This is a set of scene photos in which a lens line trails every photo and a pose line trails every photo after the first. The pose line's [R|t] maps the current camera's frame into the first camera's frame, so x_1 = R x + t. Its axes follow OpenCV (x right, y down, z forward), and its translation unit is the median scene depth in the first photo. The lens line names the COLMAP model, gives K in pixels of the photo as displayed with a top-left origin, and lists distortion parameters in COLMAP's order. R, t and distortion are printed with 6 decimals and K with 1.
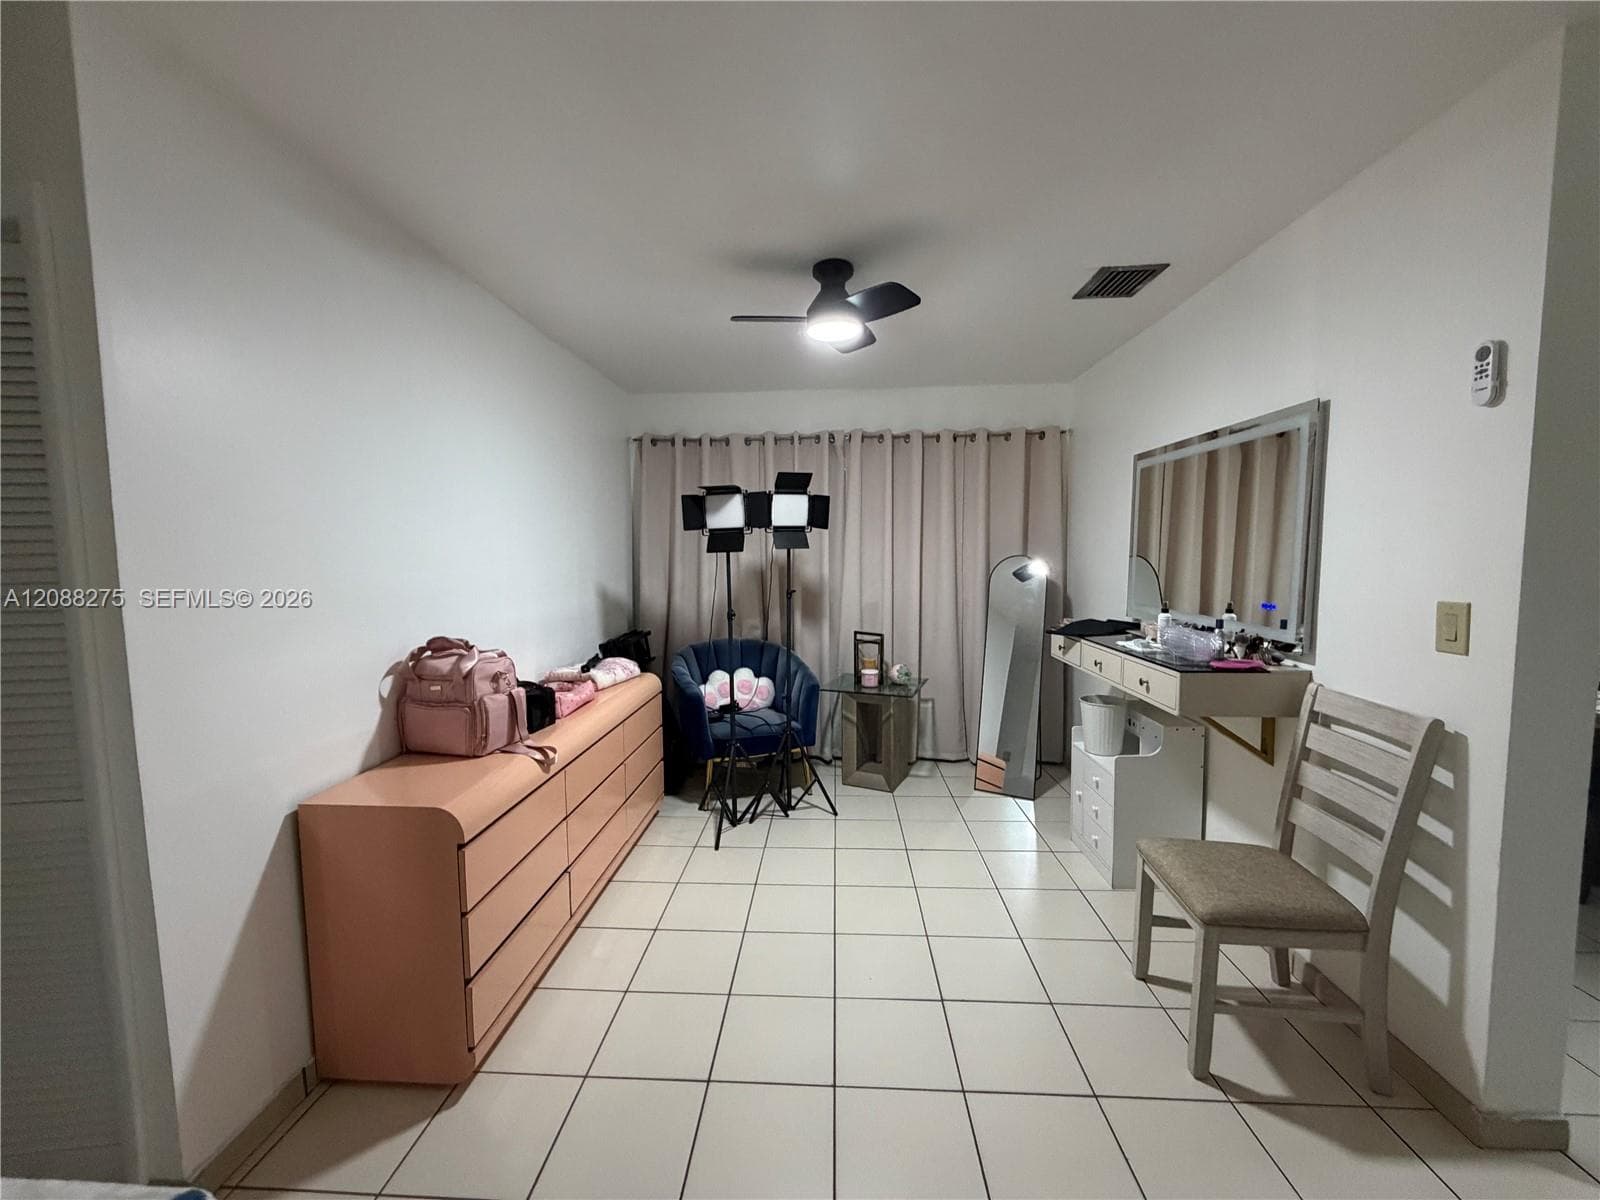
lens RADIAL K [[635.4, 0, 796.4], [0, 635.4, 605.6], [0, 0, 1]] dist [0.003523, -0.001746]
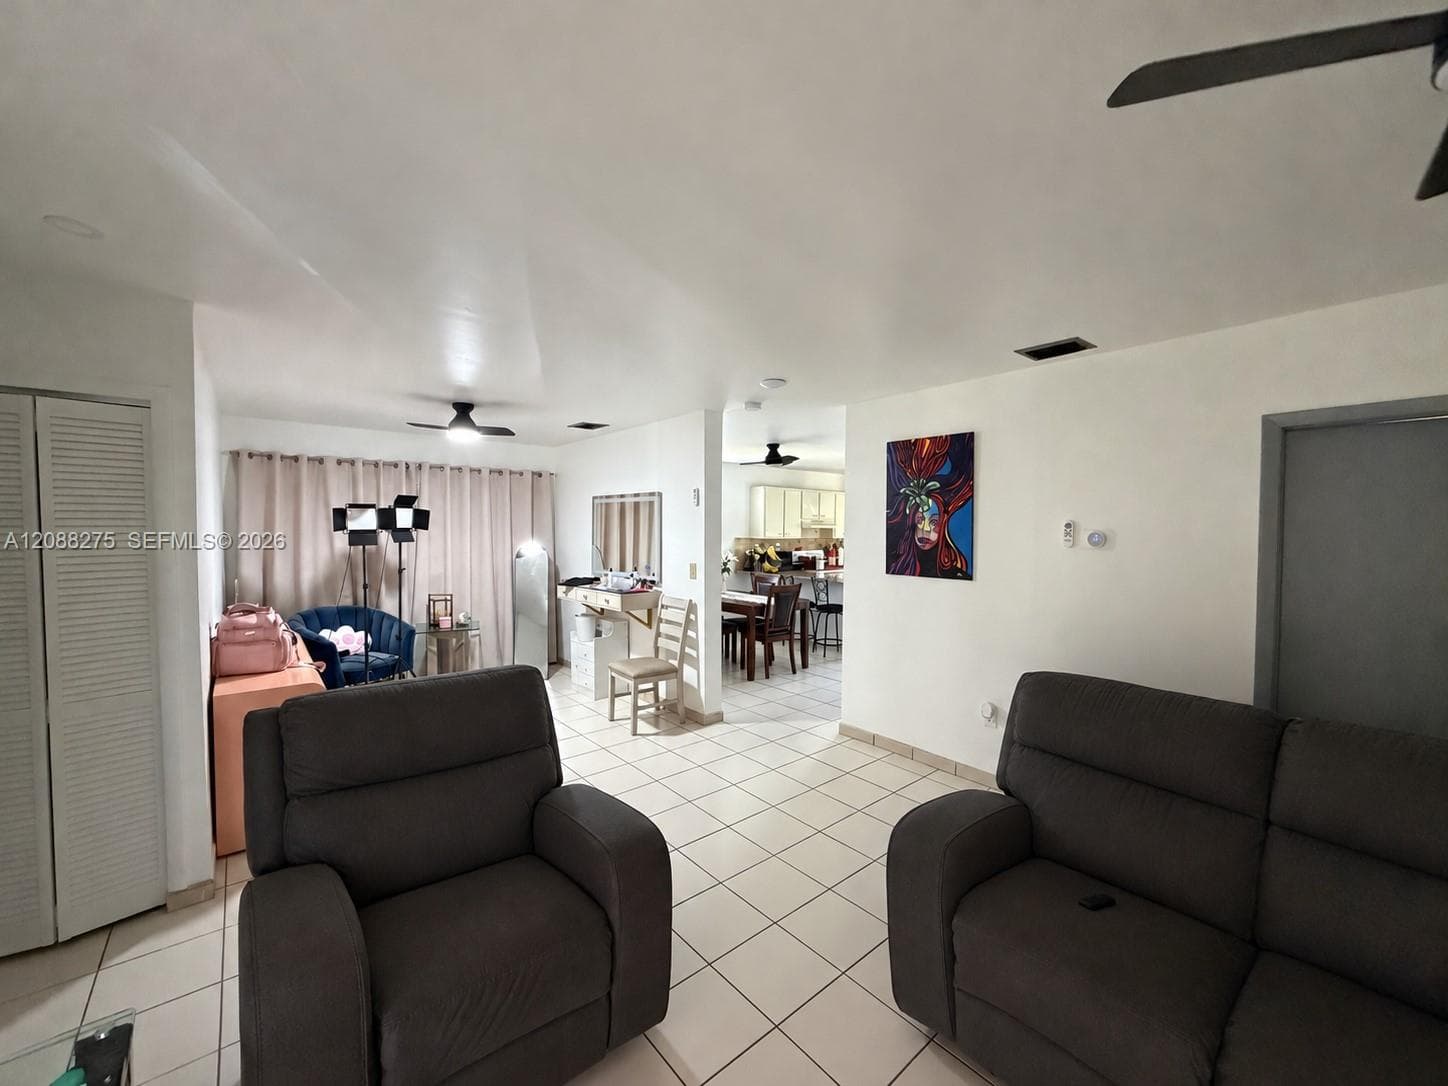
lens RADIAL K [[575.1, 0, 714.8], [0, 575.1, 543.7], [0, 0, 1]] dist [0.003523, -0.001746]
pose [[0.732487, -0.008560, 0.680727, -0.539643], [0.045851, 0.998271, -0.036783, 0.003388], [-0.679235, 0.058155, 0.731613, -0.749911]]
